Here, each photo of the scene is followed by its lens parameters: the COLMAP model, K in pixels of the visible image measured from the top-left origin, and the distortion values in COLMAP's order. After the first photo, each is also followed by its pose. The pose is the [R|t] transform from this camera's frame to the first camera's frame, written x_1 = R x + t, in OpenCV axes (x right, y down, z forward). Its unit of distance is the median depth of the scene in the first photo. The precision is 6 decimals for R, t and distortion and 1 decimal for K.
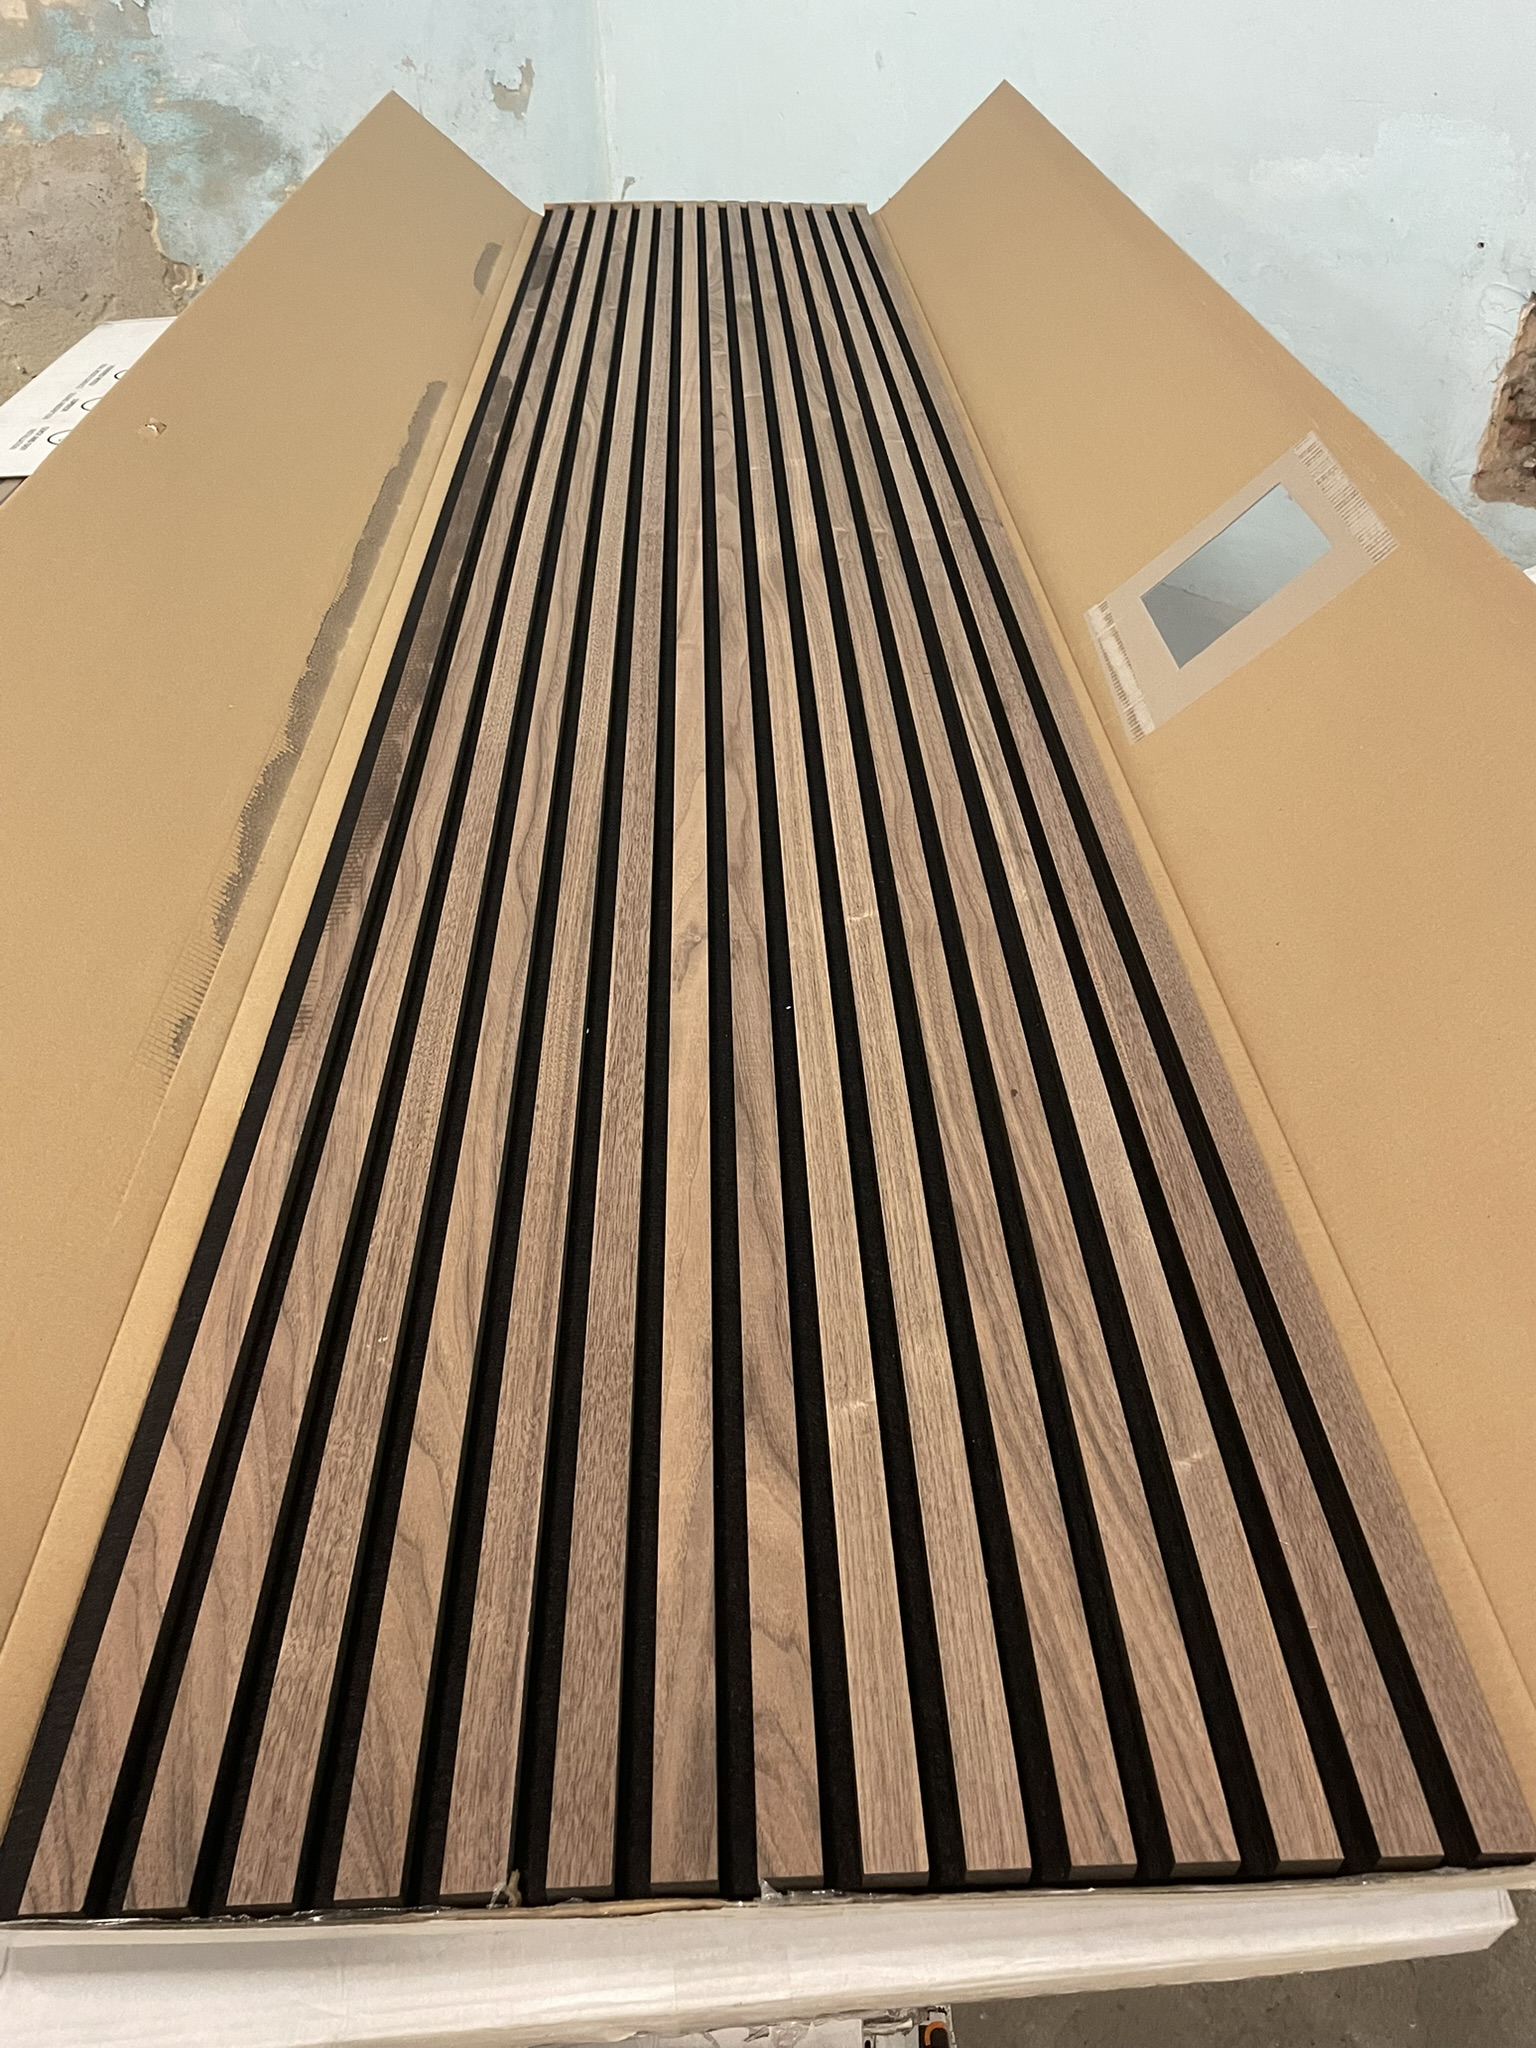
lens RADIAL K [[1521.8, 0, 768.0], [0, 1521.8, 1024.0], [0, 0, 1]] dist [0.122651, -0.177005]
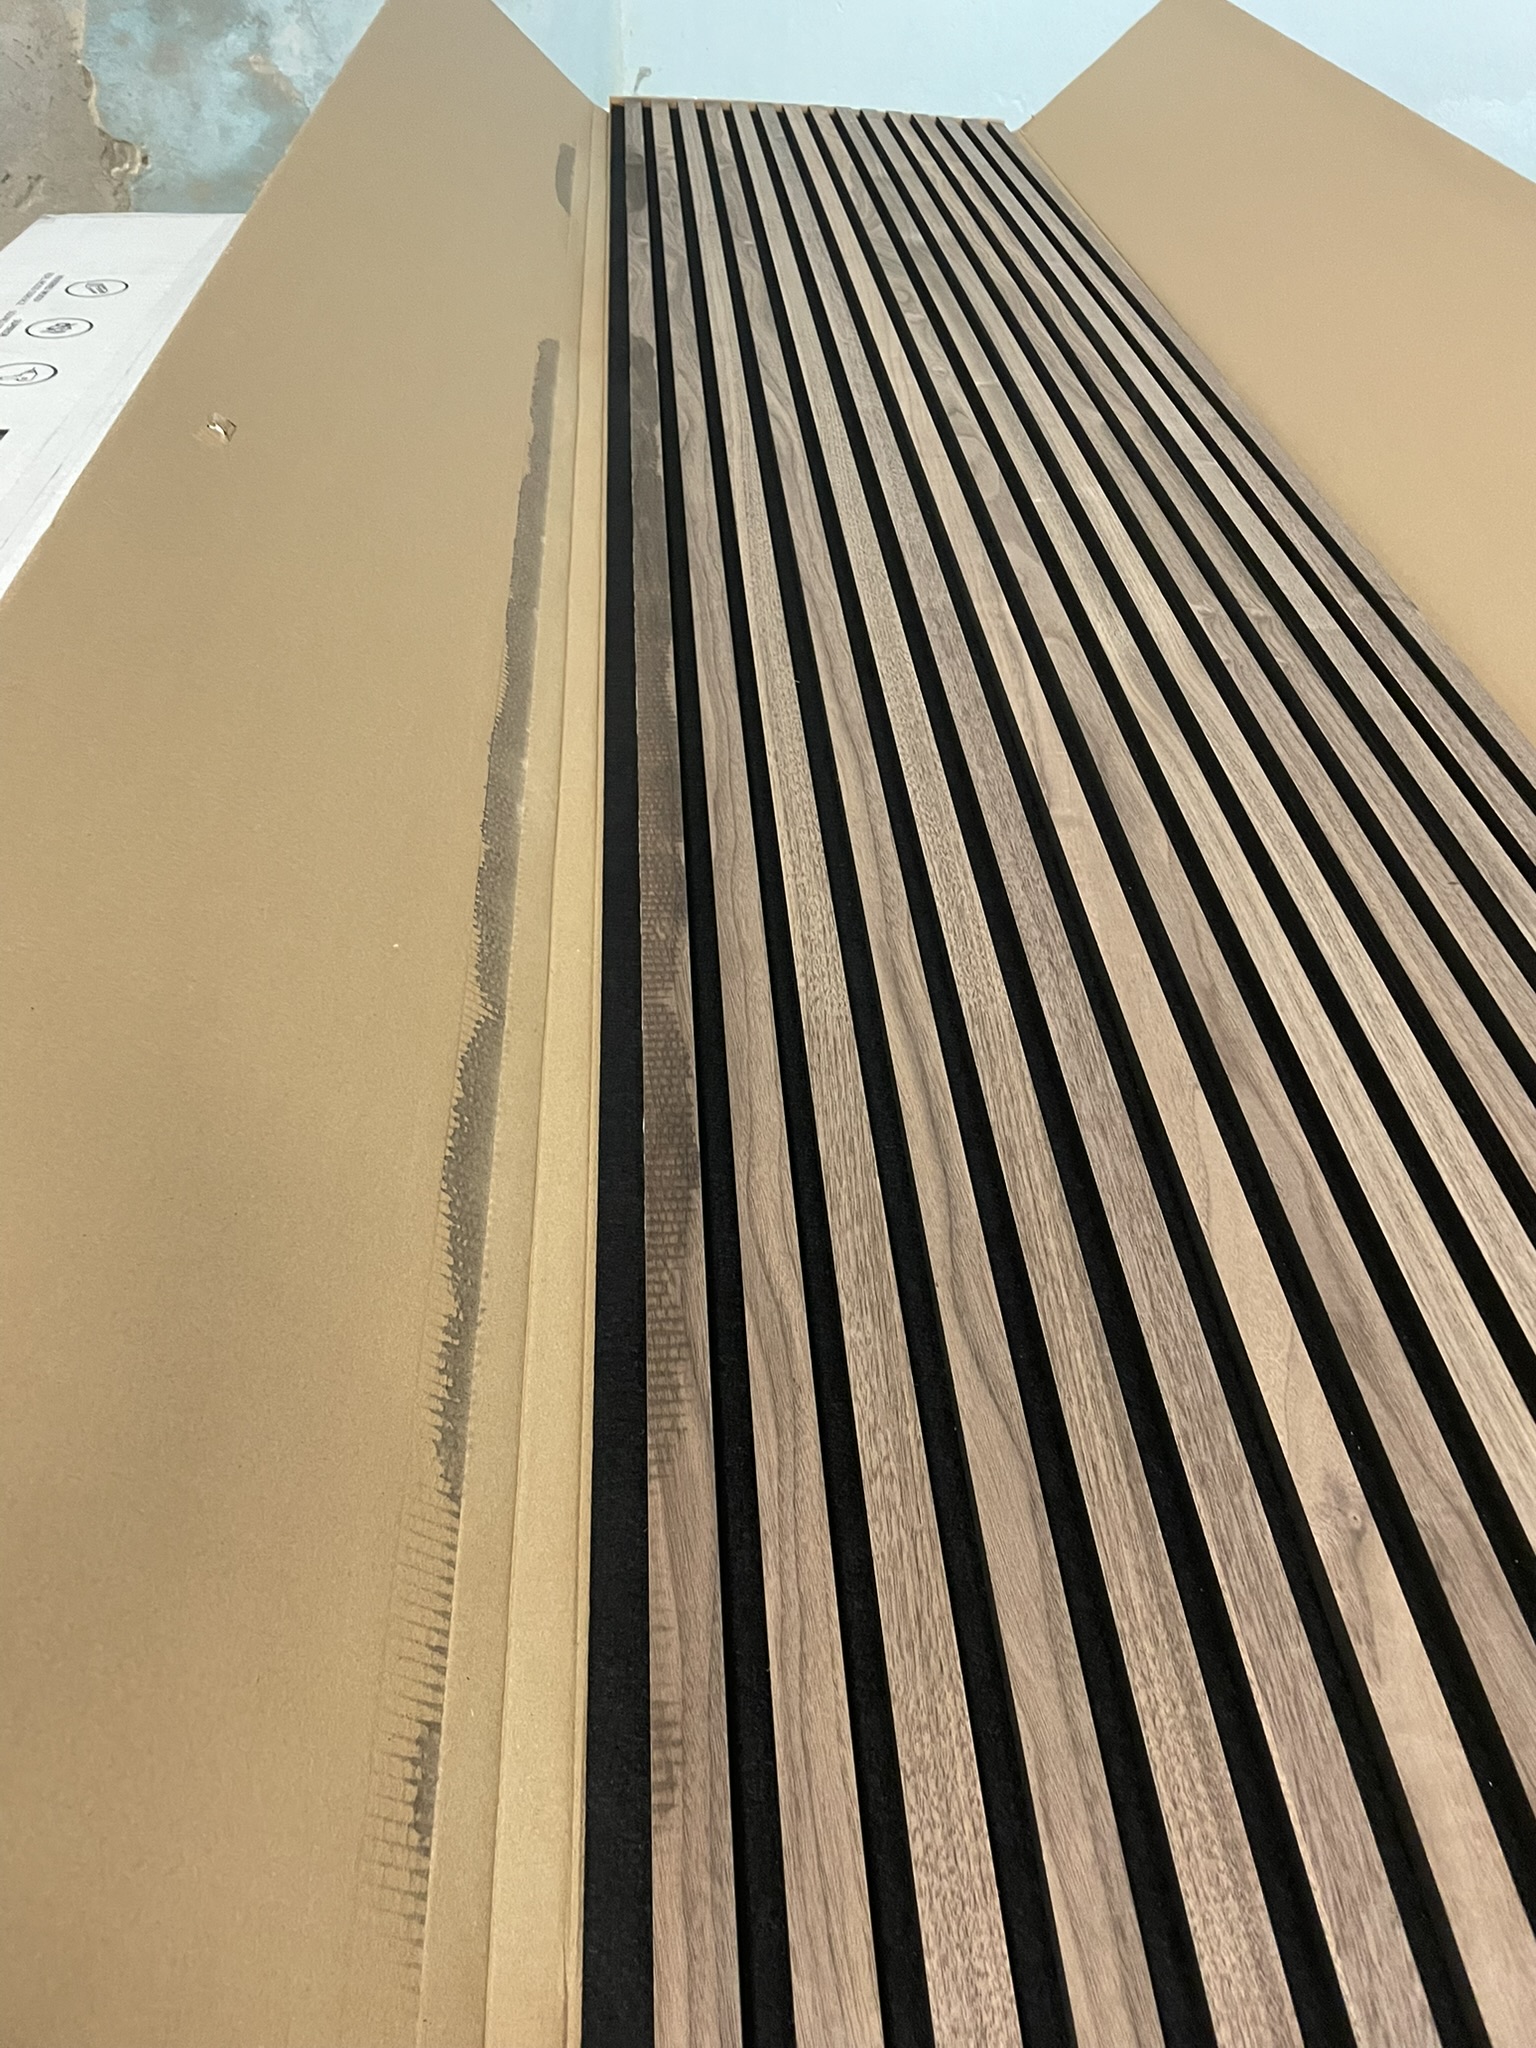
lens RADIAL K [[1560.3, 0, 768.0], [0, 1560.3, 1024.0], [0, 0, 1]] dist [0.090371, -0.128822]
pose [[0.997716, 0.027818, 0.061550, -0.170665], [-0.030214, 0.998808, 0.038347, -0.143755], [-0.060410, -0.040119, 0.997367, 0.274456]]
